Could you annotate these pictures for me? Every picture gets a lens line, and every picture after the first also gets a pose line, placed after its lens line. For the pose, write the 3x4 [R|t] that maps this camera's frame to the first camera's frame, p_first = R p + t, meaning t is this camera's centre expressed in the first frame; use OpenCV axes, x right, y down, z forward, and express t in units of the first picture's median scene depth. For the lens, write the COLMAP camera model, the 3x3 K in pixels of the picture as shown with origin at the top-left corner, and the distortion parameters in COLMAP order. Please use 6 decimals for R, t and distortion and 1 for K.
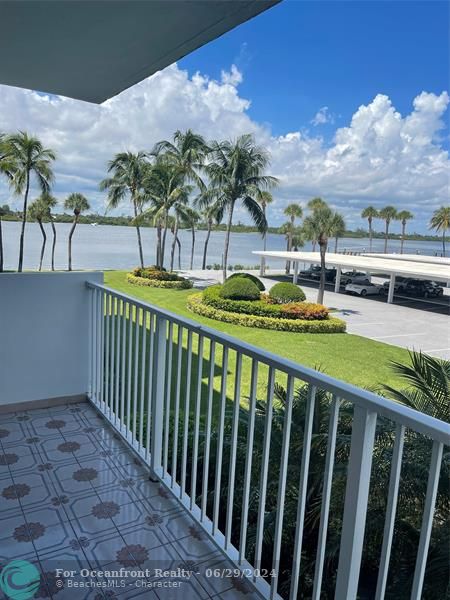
lens RADIAL K [[456.9, 0, 225.0], [0, 456.9, 300.0], [0, 0, 1]] dist [0.045897, -0.002676]
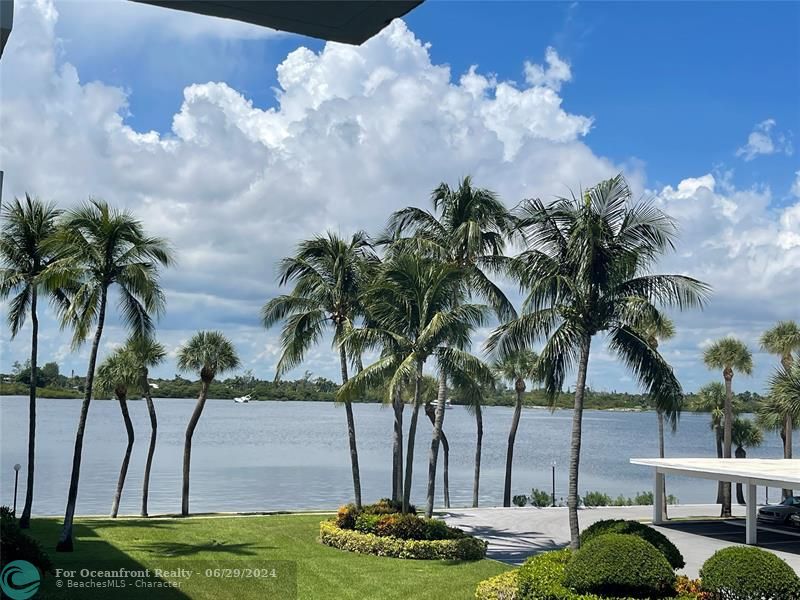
lens RADIAL K [[1005.5, 0, 400.0], [0, 1005.5, 300.0], [0, 0, 1]] dist [0.088981, -0.010255]
pose [[0.993685, -0.036961, -0.105944, -0.041366], [0.009909, 0.969406, -0.245263, -0.026632], [0.111768, 0.242664, 0.963650, 0.096514]]
